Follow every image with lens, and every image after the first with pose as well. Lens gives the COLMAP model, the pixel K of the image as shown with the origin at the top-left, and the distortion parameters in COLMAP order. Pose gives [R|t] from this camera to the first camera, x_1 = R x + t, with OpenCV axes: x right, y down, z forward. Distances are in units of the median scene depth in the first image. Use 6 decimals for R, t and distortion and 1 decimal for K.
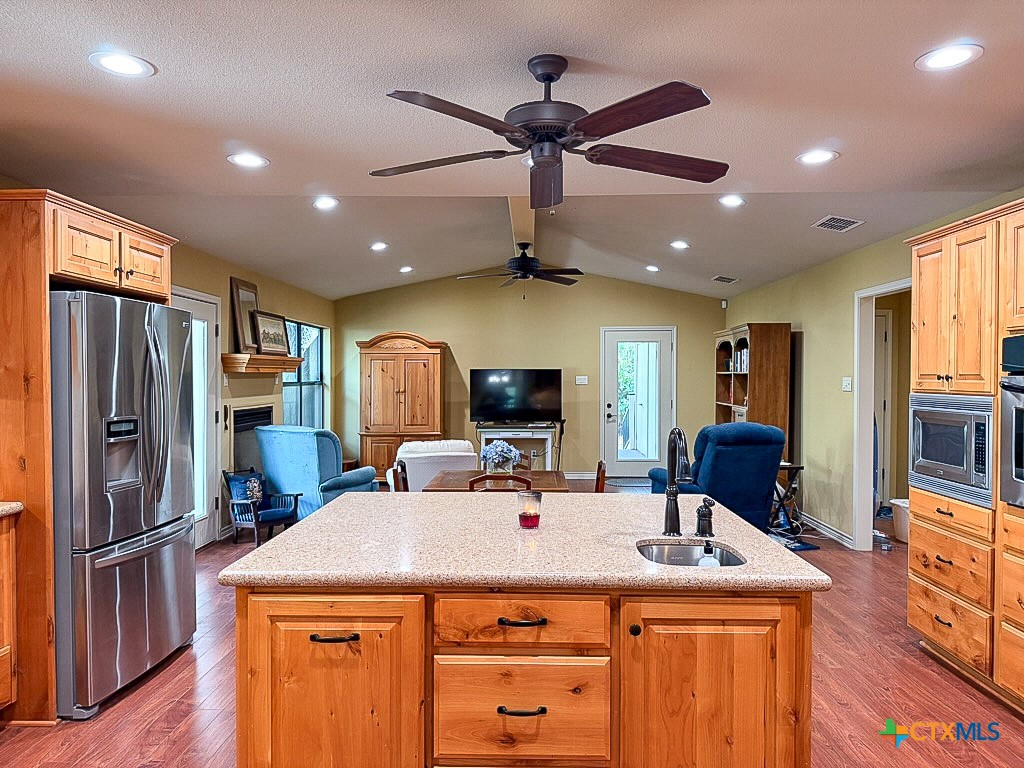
lens RADIAL K [[728.0, 0, 511.0], [0, 728.0, 388.6], [0, 0, 1]] dist [0.047588, -0.050491]
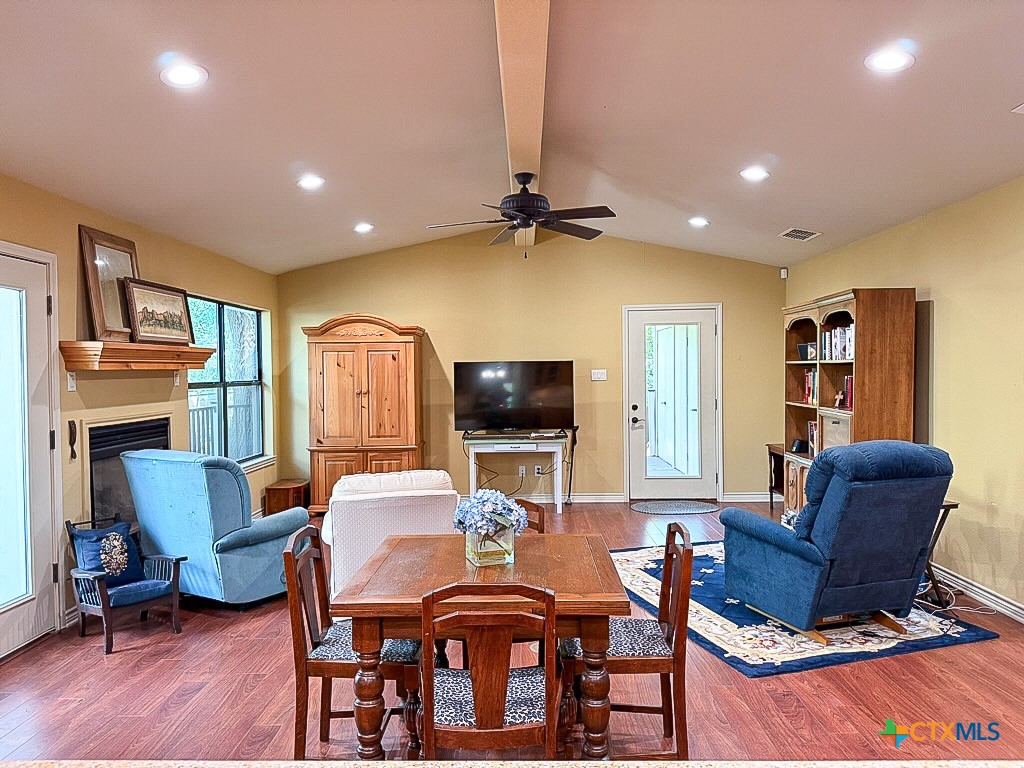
lens RADIAL K [[728.0, 0, 513.1], [0, 728.0, 390.8], [0, 0, 1]] dist [0.047588, -0.050491]
pose [[0.999887, -0.012861, 0.007789, -0.000560], [0.012776, 0.999860, 0.010798, -0.004983], [-0.007927, -0.010697, 0.999911, 0.288892]]
